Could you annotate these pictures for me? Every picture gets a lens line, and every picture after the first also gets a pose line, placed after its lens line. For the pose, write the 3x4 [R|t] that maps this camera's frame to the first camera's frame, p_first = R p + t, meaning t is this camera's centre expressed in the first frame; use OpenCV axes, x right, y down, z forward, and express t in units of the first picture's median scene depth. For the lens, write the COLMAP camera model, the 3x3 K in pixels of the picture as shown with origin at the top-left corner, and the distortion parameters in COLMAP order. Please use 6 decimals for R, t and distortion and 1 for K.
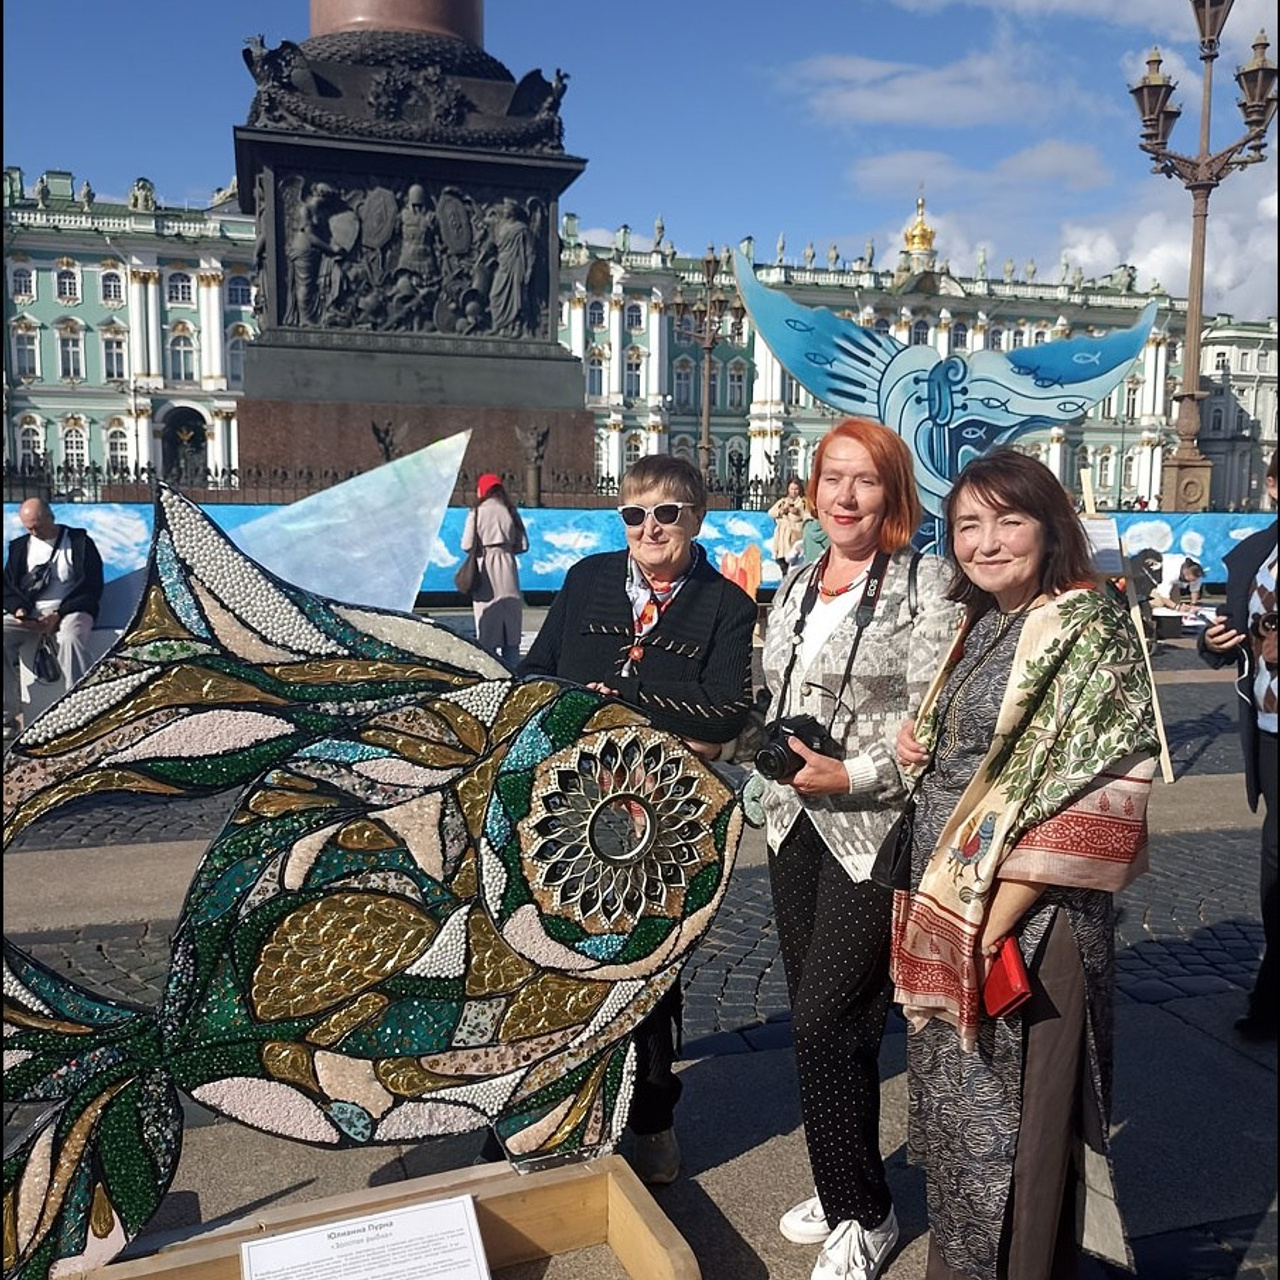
lens RADIAL K [[1268.7, 0, 636.7], [0, 1268.7, 643.9], [0, 0, 1]] dist [0.021166, 0.000000]
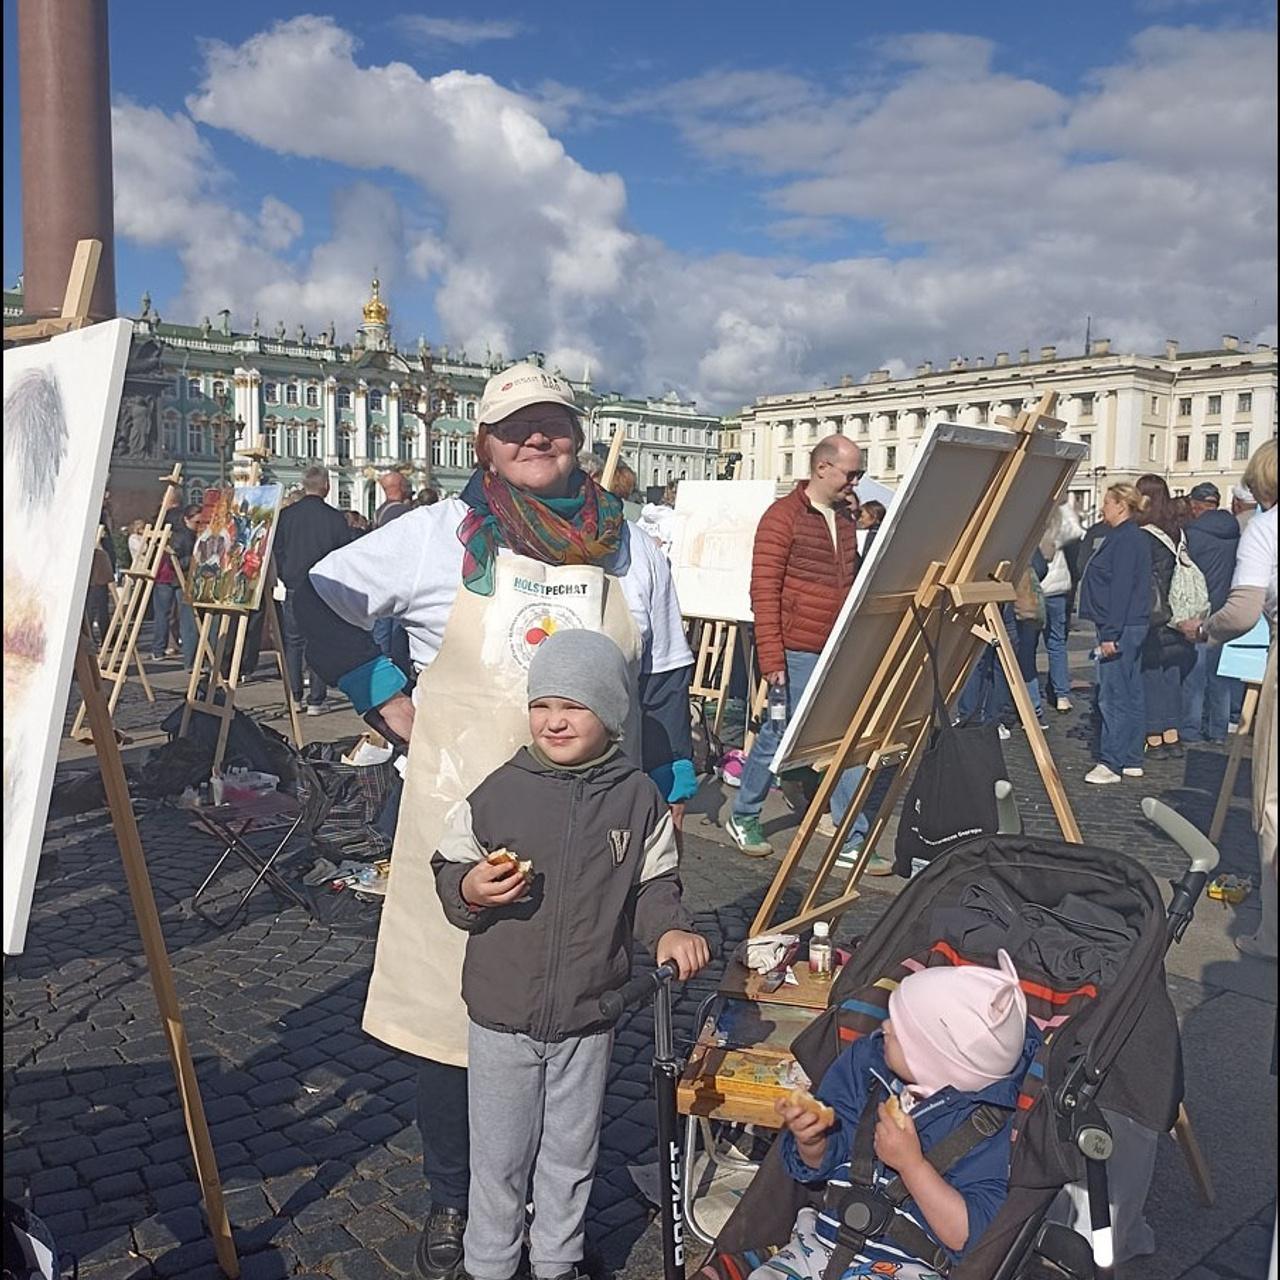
lens RADIAL K [[1268.7, 0, 647.3], [0, 1268.7, 658.4], [0, 0, 1]] dist [0.021166, 0.000000]
pose [[0.917843, -0.030174, 0.395795, -0.036239], [0.036531, 0.999296, -0.008531, 0.031475], [-0.395259, 0.022289, 0.918299, -0.276805]]
